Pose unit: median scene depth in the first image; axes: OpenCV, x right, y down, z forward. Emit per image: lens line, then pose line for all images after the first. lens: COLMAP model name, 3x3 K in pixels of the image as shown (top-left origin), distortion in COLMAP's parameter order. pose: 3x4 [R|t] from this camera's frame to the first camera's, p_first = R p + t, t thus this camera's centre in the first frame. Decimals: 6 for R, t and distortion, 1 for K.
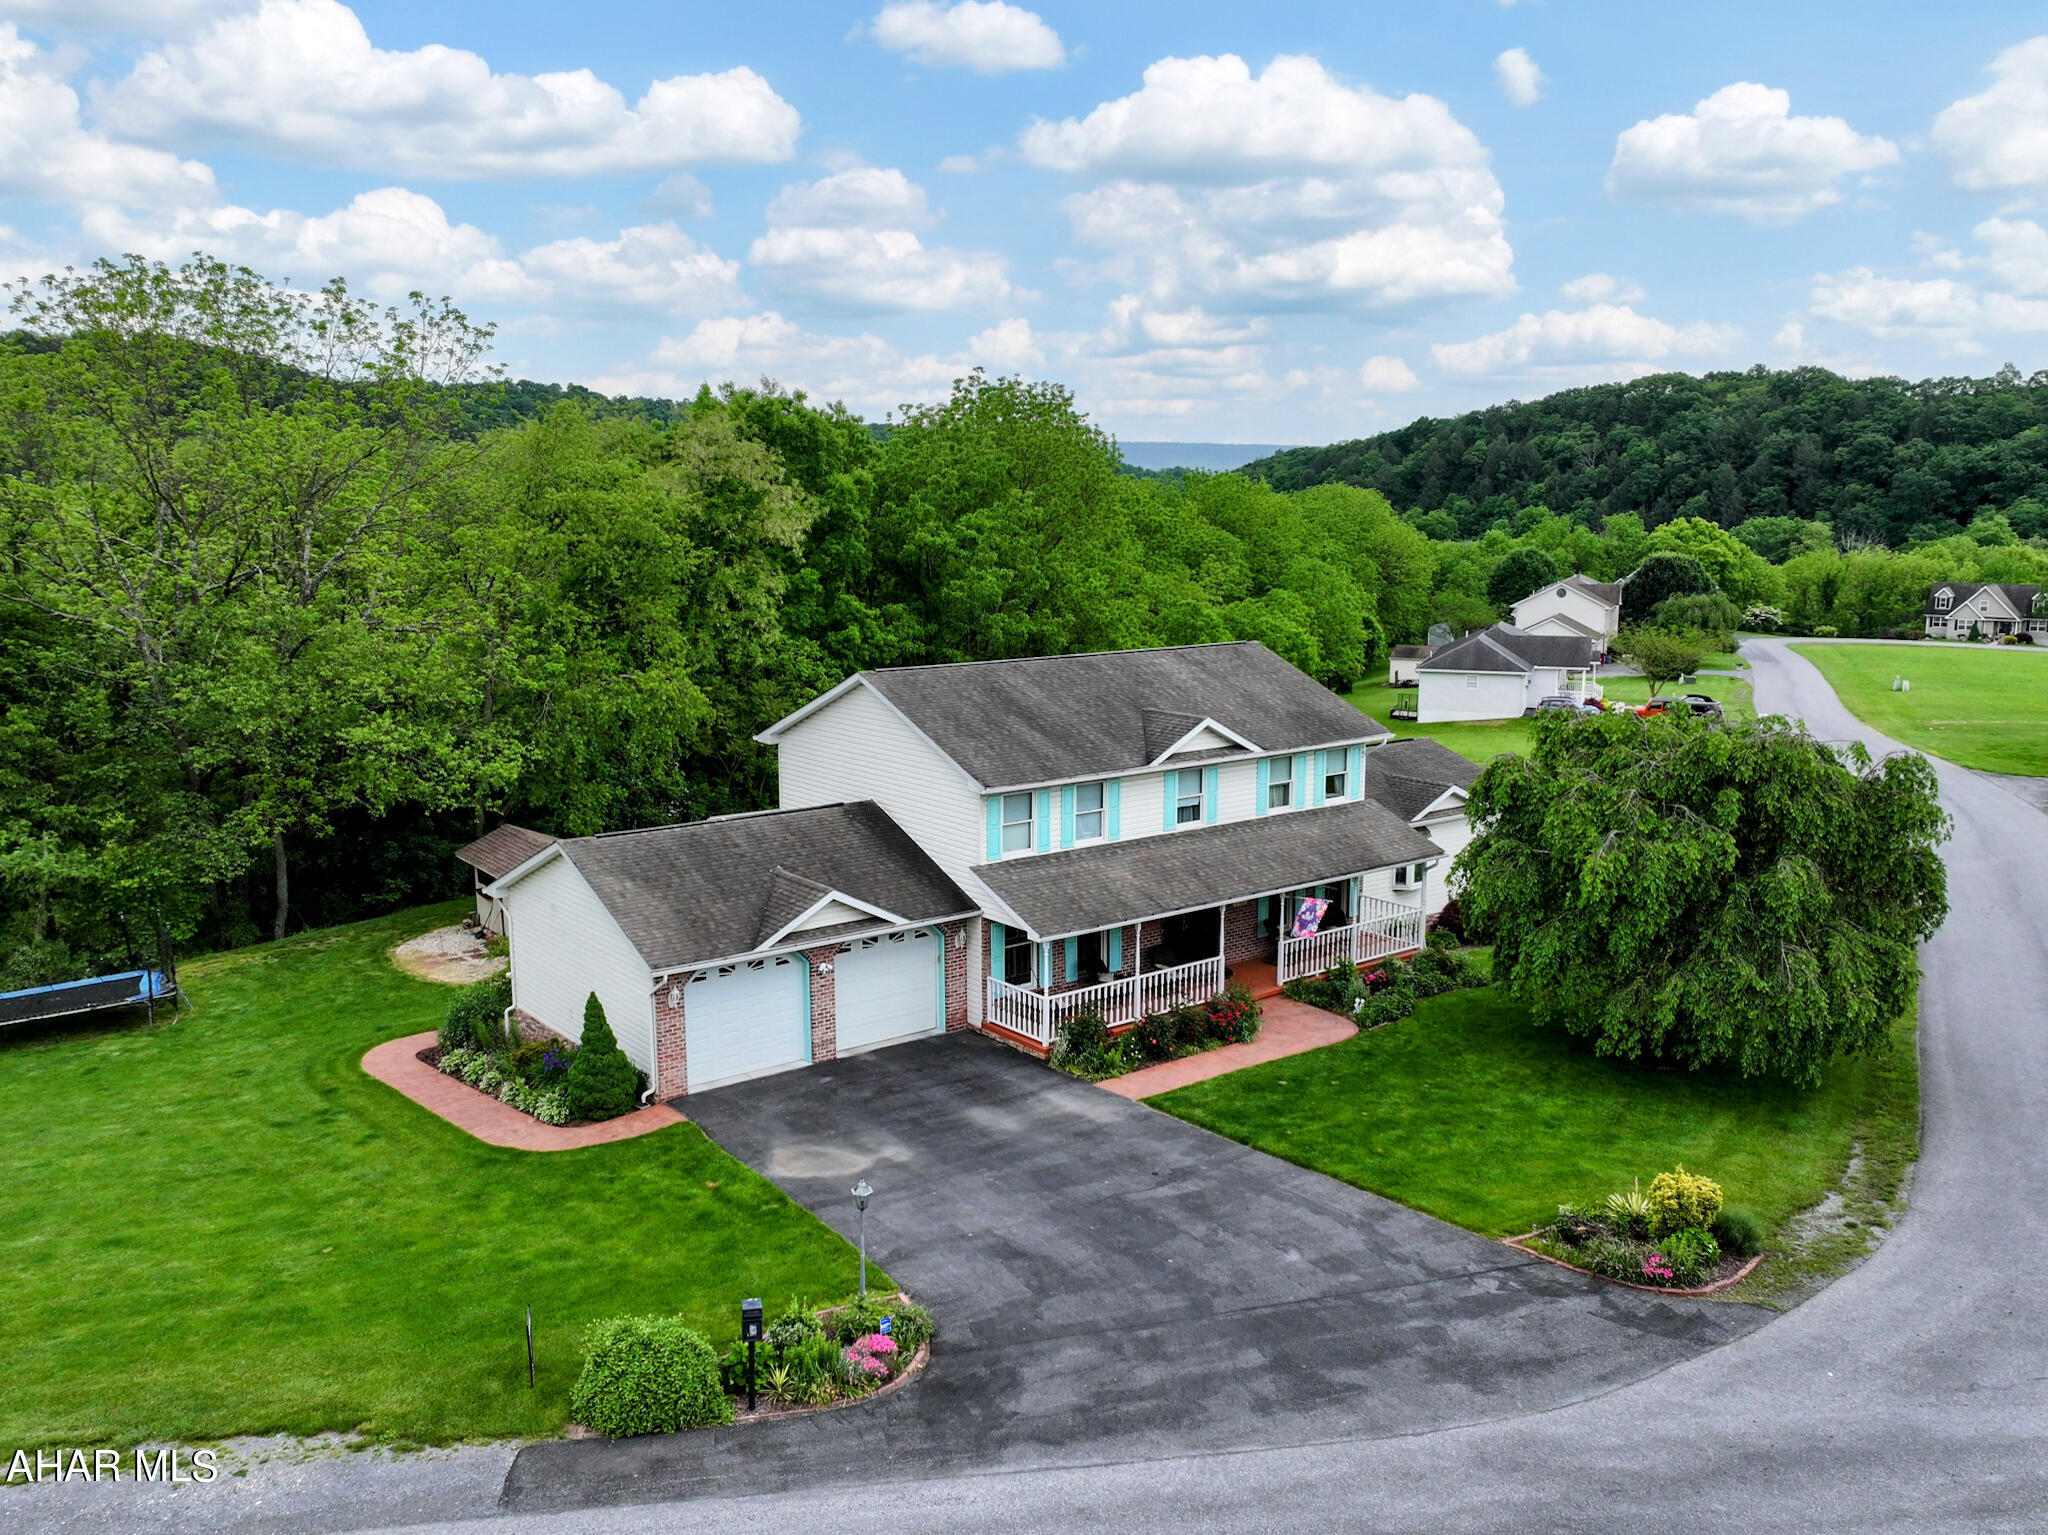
lens RADIAL K [[1661.1, 0, 1021.0], [0, 1661.1, 767.2], [0, 0, 1]] dist [0.004185, 0.011598]
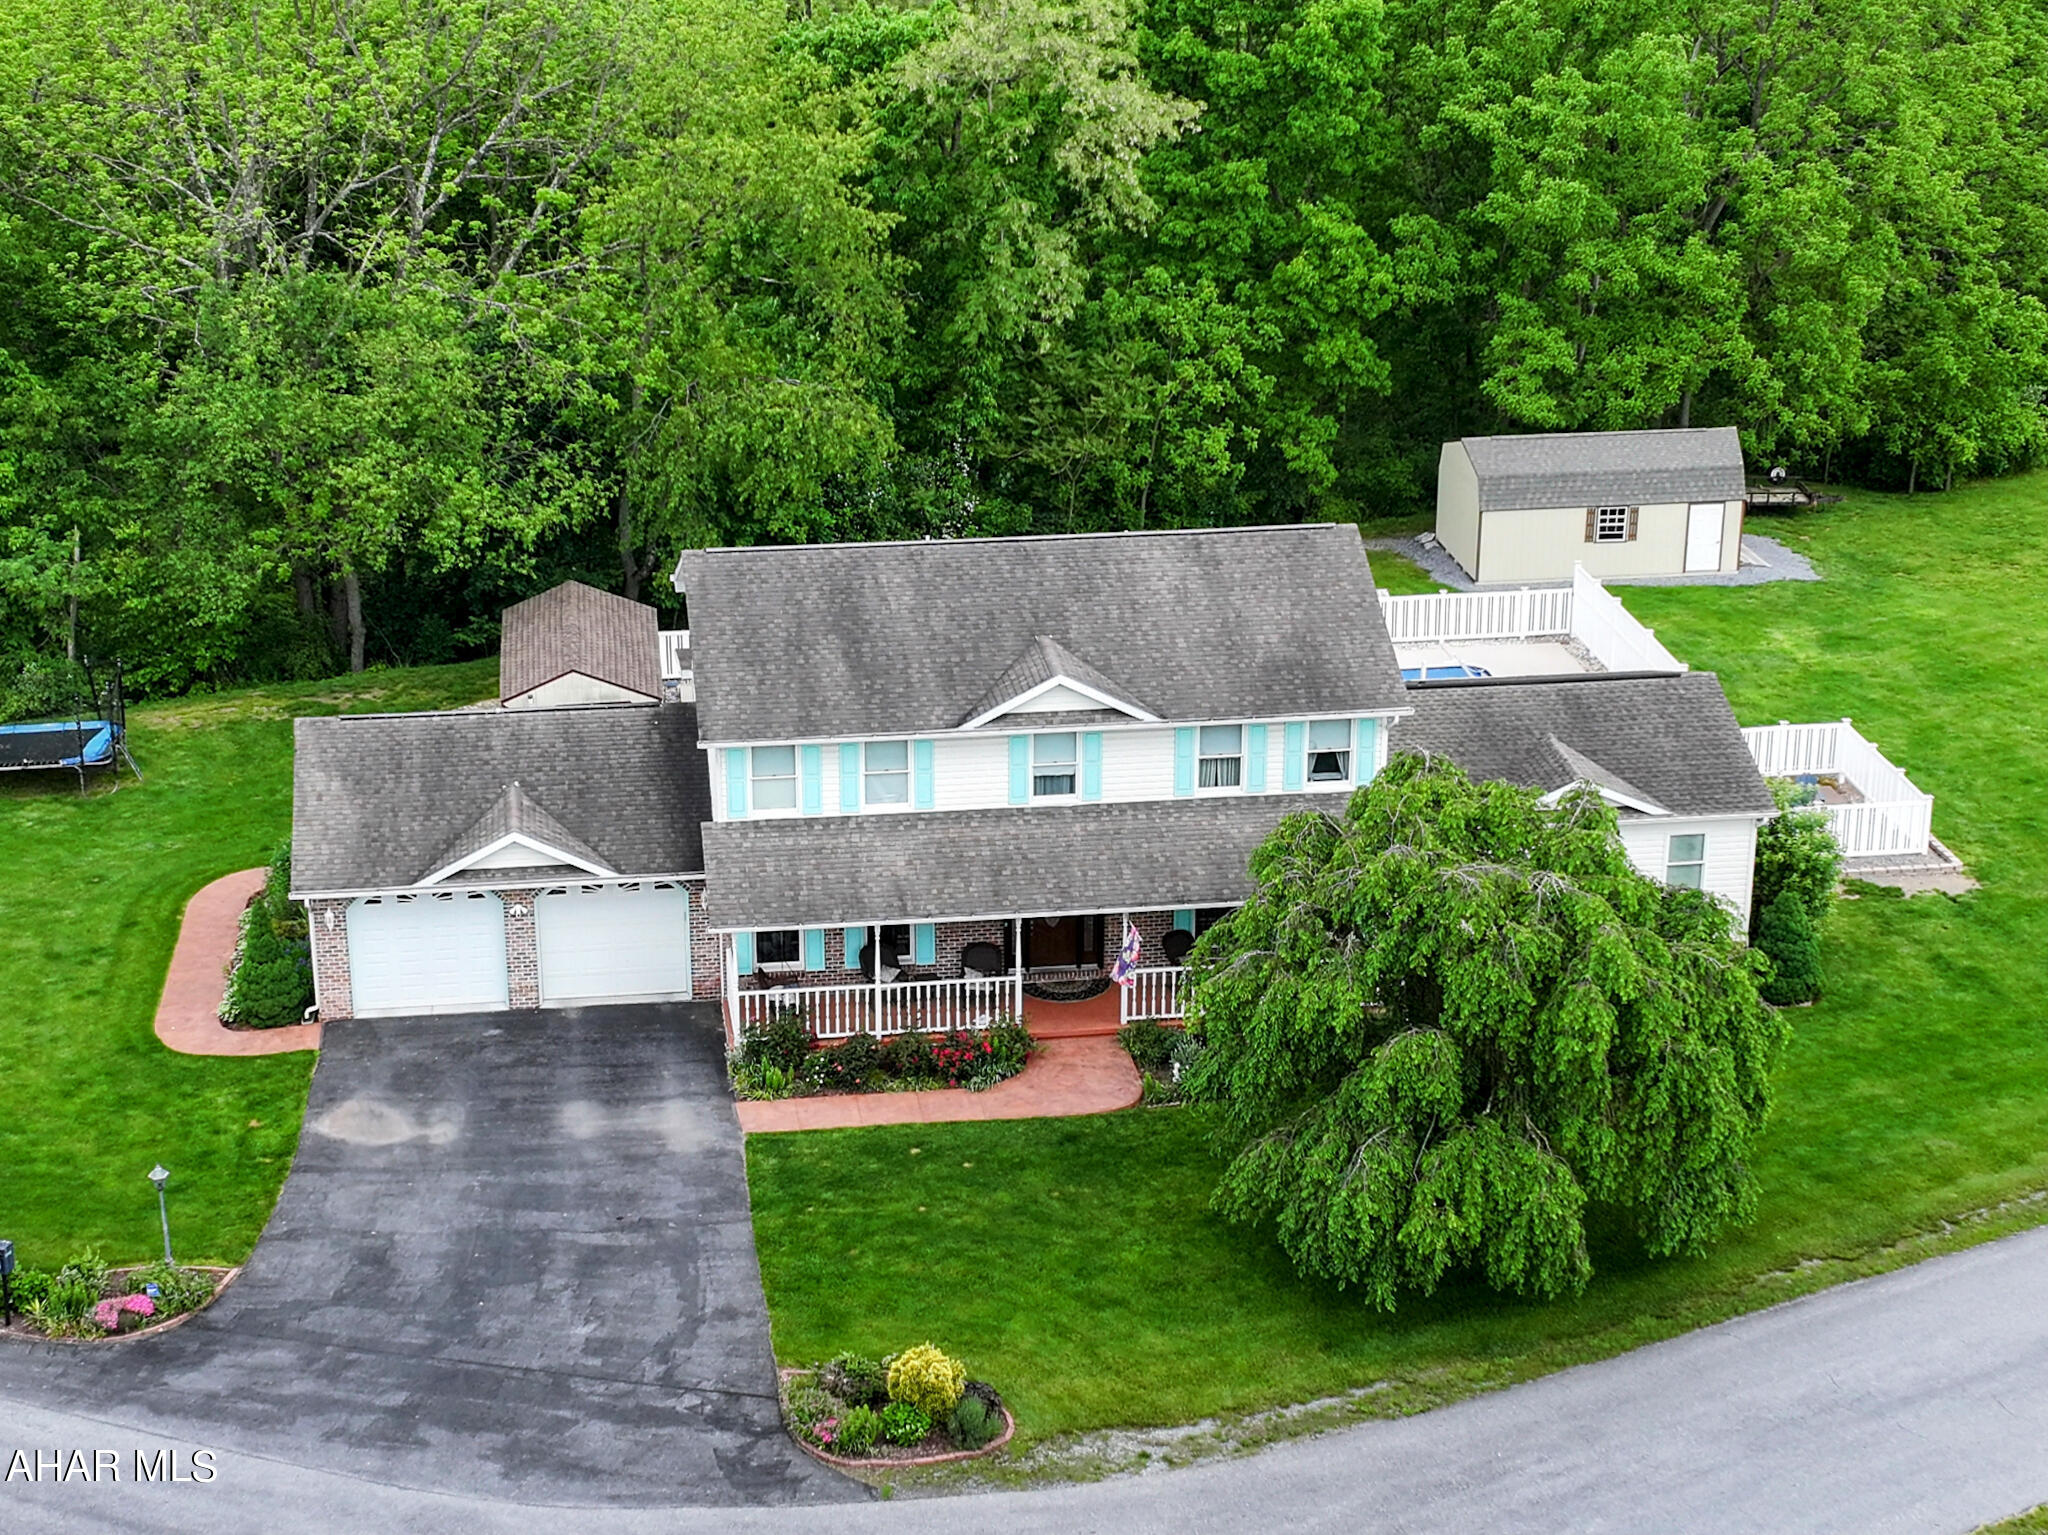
lens RADIAL K [[3607.1, 0, 1023.9], [0, 3607.1, 762.1], [0, 0, 1]] dist [-0.003797, 0.167378]
pose [[0.866379, 0.180407, -0.465662, 1.021031], [-0.084209, 0.971891, 0.219857, -0.412171], [0.492236, -0.151266, 0.857218, -0.526796]]
